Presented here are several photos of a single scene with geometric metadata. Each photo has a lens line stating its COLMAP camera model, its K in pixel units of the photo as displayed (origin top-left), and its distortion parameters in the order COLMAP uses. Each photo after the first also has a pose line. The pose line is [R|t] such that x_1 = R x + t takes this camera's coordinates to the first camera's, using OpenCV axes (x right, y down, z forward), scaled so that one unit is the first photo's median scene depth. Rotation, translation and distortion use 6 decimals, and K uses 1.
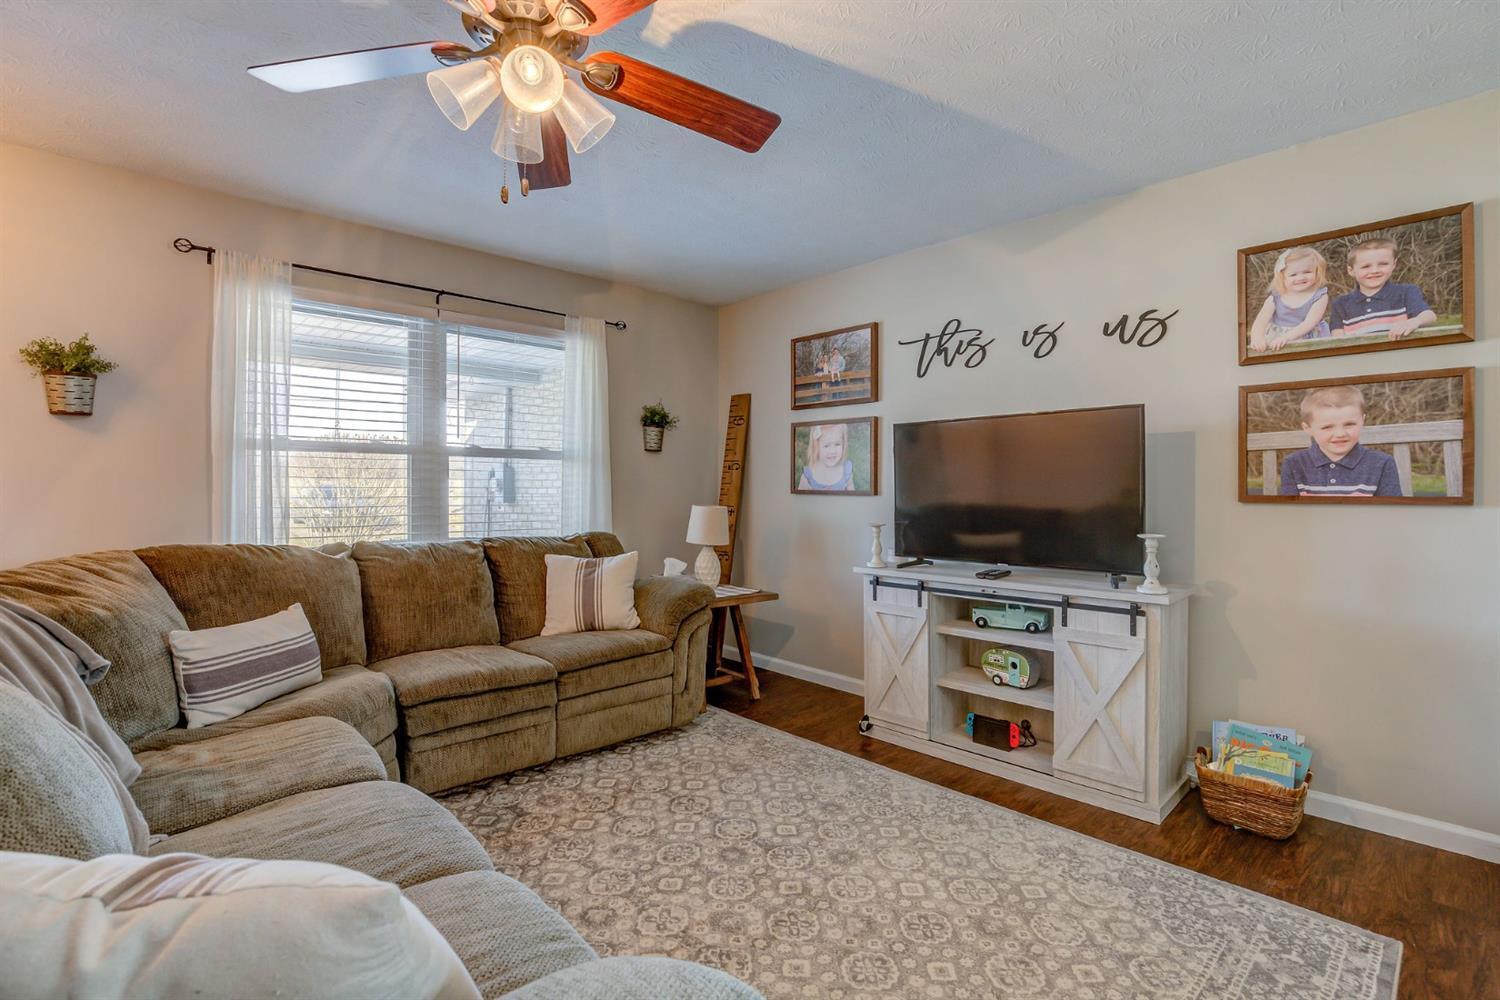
lens RADIAL K [[718.1, 0, 750.0], [0, 718.1, 500.0], [0, 0, 1]] dist [-0.043265, -0.000141]
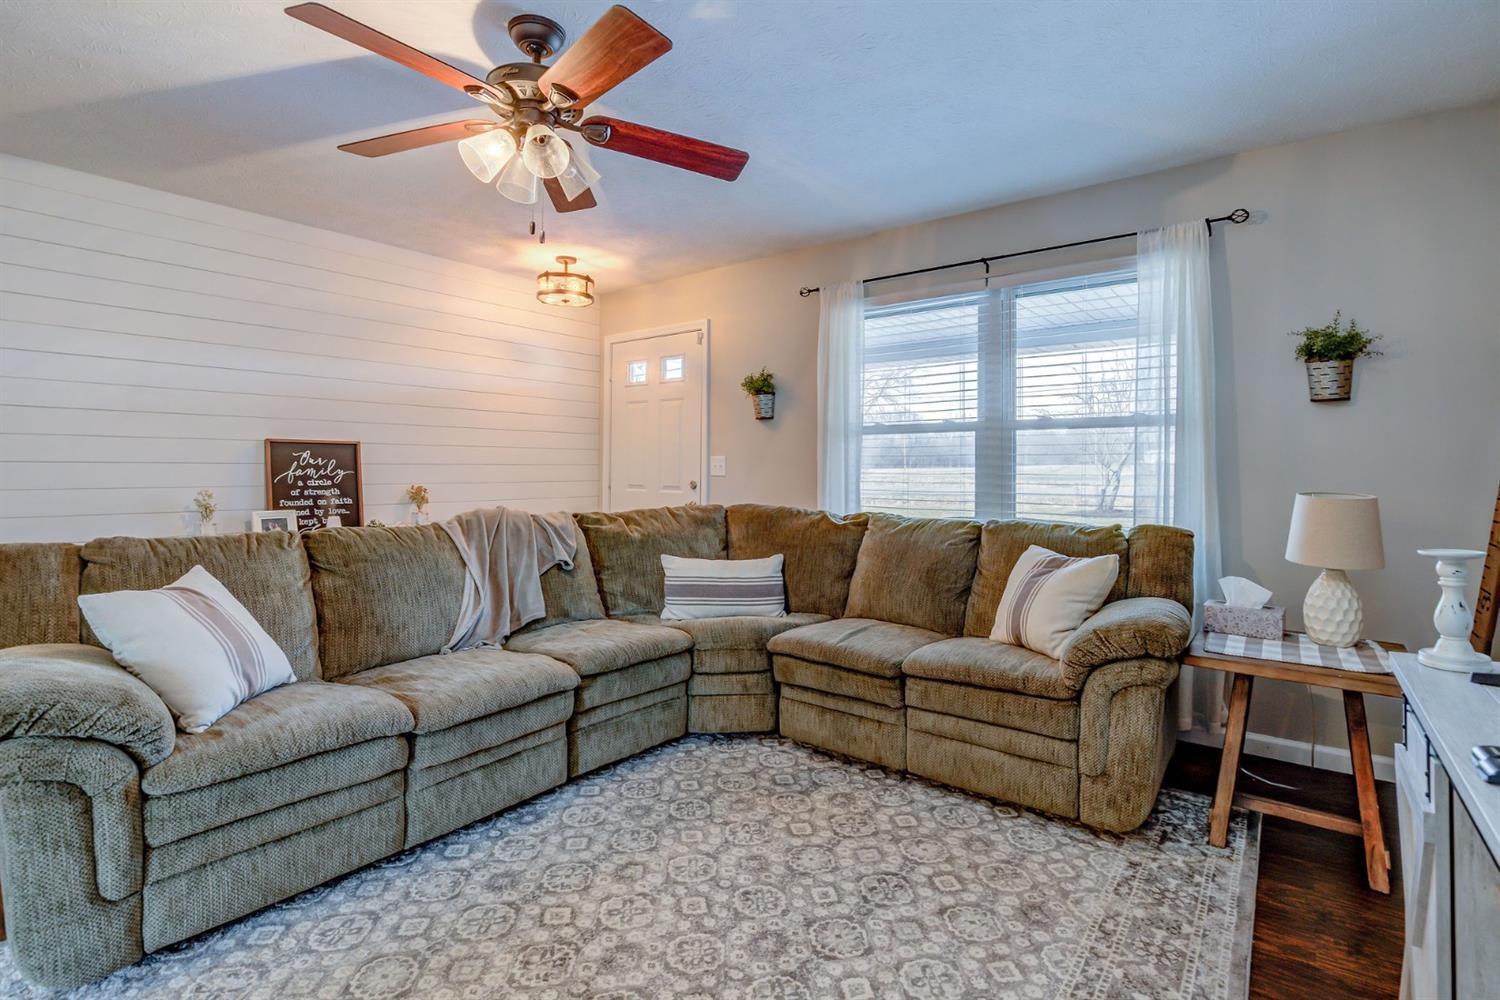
lens RADIAL K [[707.1, 0, 753.7], [0, 707.1, 467.9], [0, 0, 1]] dist [-0.033010, -0.000012]
pose [[0.140940, -0.002013, -0.990016, 0.559084], [-0.015919, 0.999864, -0.004299, -0.004499], [0.989890, 0.016366, 0.140888, 0.684111]]
